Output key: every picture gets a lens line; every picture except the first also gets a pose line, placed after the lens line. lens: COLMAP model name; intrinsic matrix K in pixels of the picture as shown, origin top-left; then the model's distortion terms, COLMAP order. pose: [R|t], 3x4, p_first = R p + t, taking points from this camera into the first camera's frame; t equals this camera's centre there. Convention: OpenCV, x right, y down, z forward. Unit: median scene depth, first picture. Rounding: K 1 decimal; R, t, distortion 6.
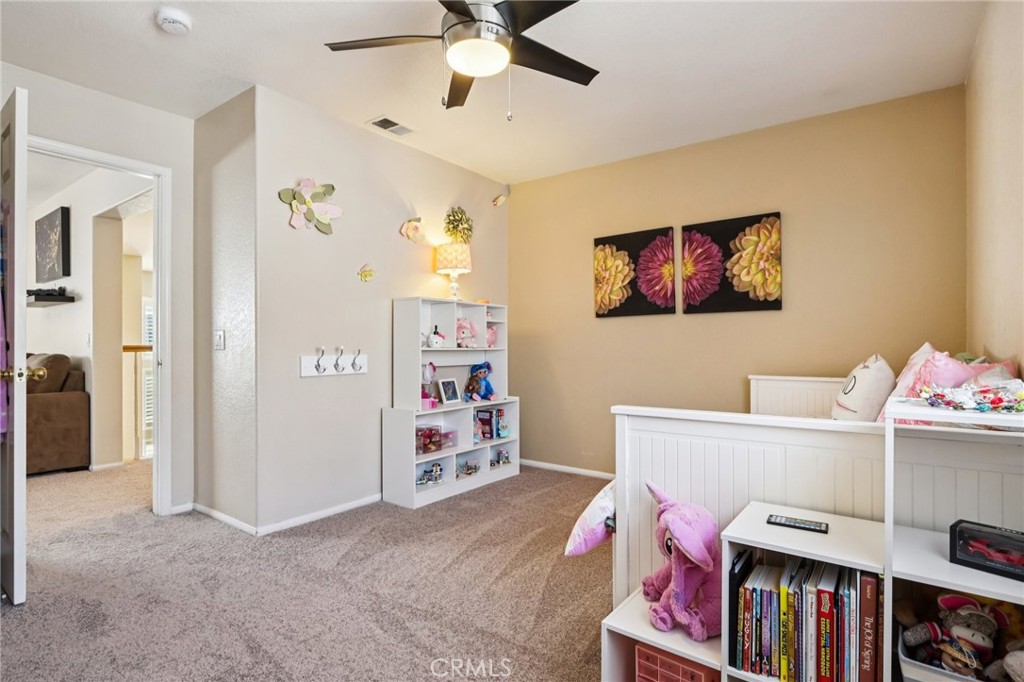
lens RADIAL K [[524.4, 0, 512.0], [0, 524.4, 341.0], [0, 0, 1]] dist [-0.001623, -0.000486]
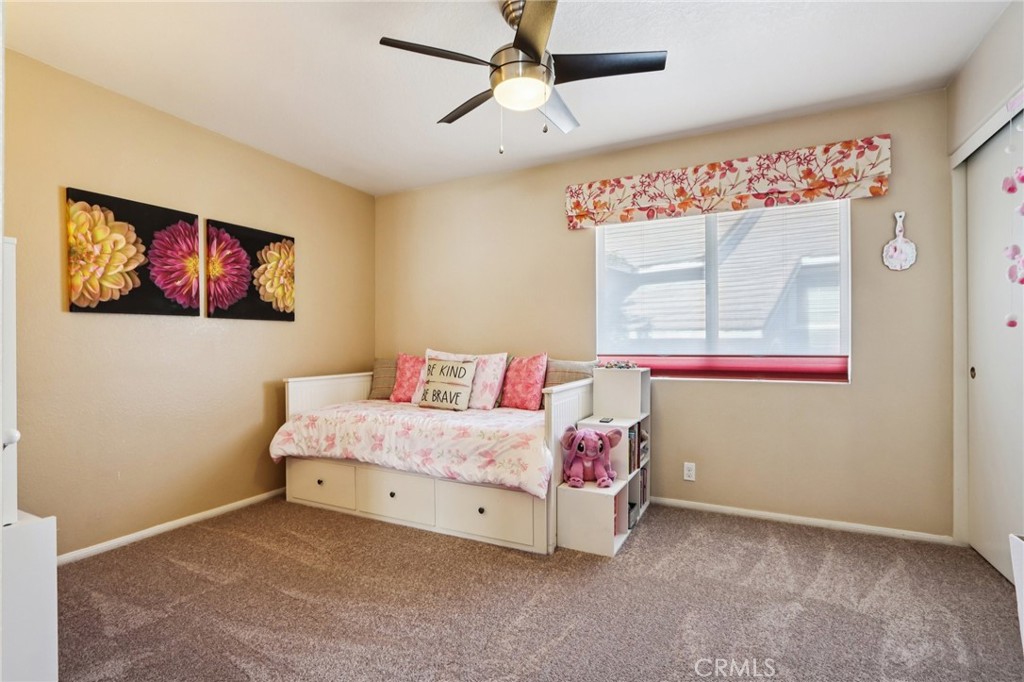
lens RADIAL K [[469.1, 0, 516.5], [0, 469.1, 346.7], [0, 0, 1]] dist [0.000689, 0.000185]
pose [[-0.176817, 0.002433, 0.984241, -0.558943], [0.003276, 0.999993, -0.001883, 0.001000], [-0.984238, 0.002891, -0.176824, 0.635282]]
